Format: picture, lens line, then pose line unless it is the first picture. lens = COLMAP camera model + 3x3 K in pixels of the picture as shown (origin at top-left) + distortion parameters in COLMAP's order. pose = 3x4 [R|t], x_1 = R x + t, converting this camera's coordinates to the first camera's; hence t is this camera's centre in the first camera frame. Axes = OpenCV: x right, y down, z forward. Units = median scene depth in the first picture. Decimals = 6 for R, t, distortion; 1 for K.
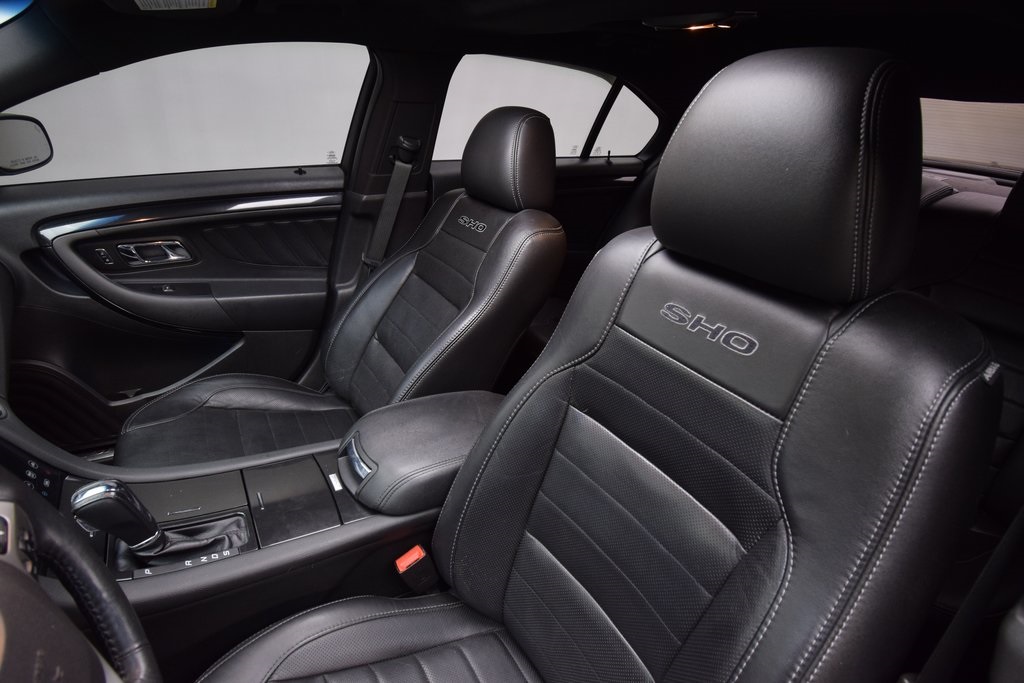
lens RADIAL K [[507.5, 0, 520.3], [0, 507.5, 340.2], [0, 0, 1]] dist [-0.017451, -0.007843]
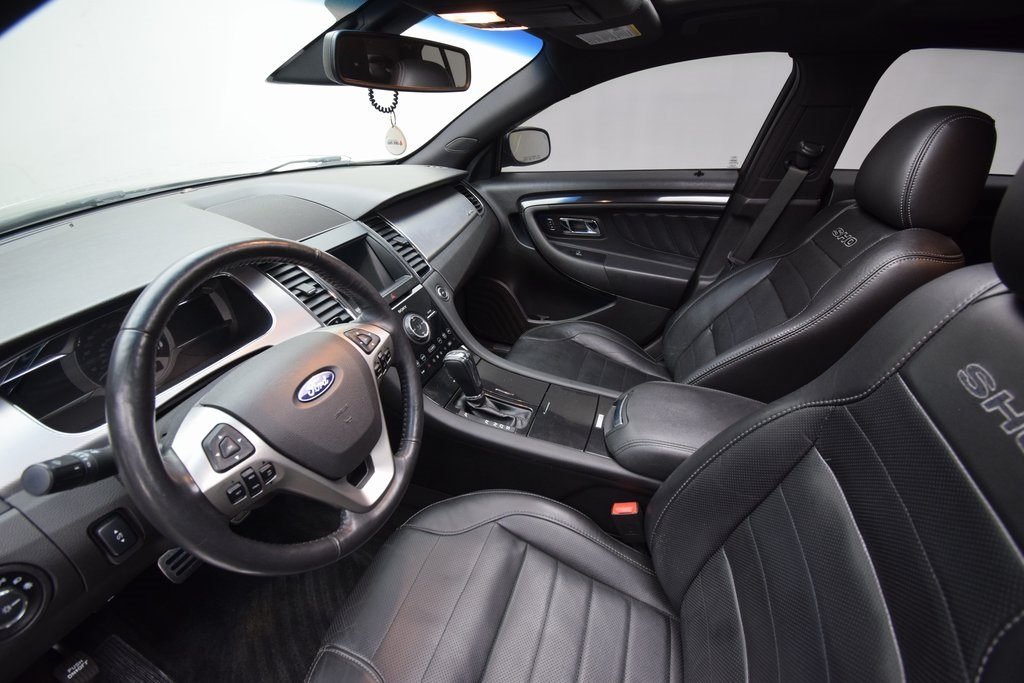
lens RADIAL K [[443.9, 0, 527.0], [0, 443.9, 338.2], [0, 0, 1]] dist [-0.013934, -0.006134]
pose [[0.643559, 0.292512, -0.707297, 0.179610], [-0.278143, 0.950293, 0.139928, -0.010642], [0.713070, 0.106678, 0.692930, 0.078069]]
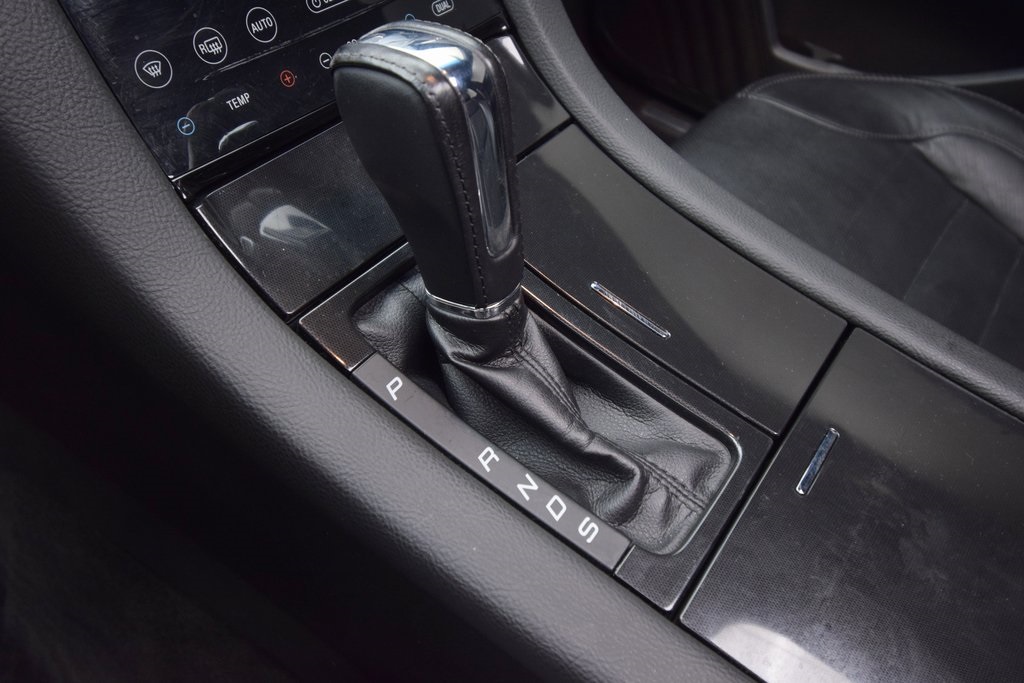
lens RADIAL K [[847.8, 0, 516.7], [0, 847.8, 339.9], [0, 0, 1]] dist [0.025106, -0.045702]
pose [[0.380300, 0.631254, -0.675936, -0.230612], [-0.464475, 0.762358, 0.450637, 0.105605], [0.799772, 0.142579, 0.583127, 0.444111]]
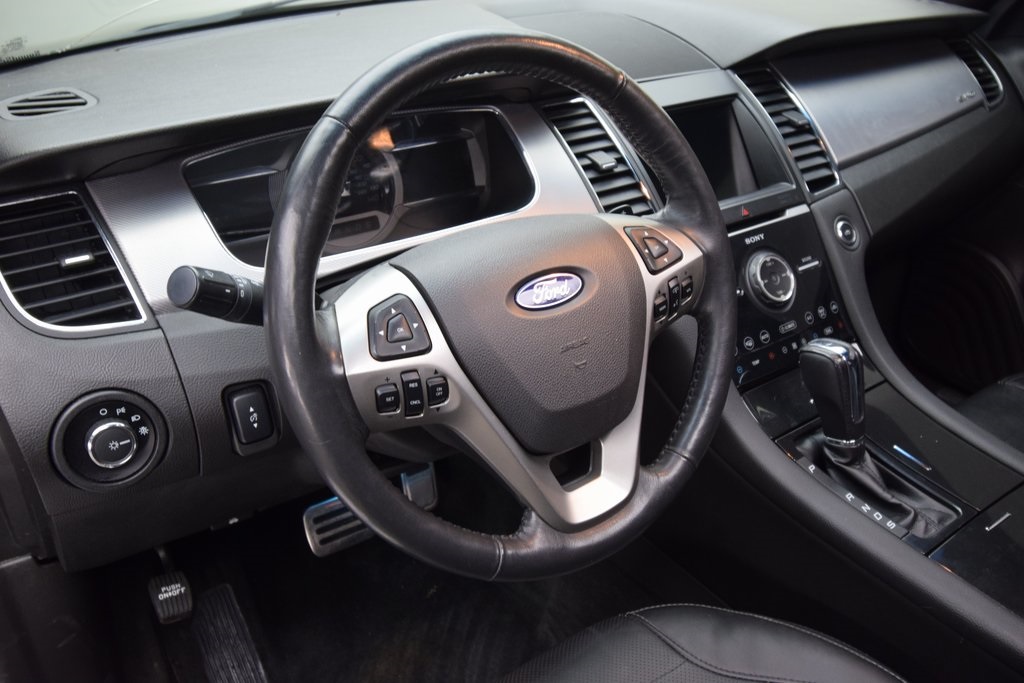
lens RADIAL K [[847.8, 0, 537.3], [0, 847.8, 341.2], [0, 0, 1]] dist [0.025106, -0.045702]
pose [[0.078777, 0.387477, -0.918507, 0.219057], [-0.417395, 0.849541, 0.322585, 0.025002], [0.905304, 0.357968, 0.228655, 0.133790]]
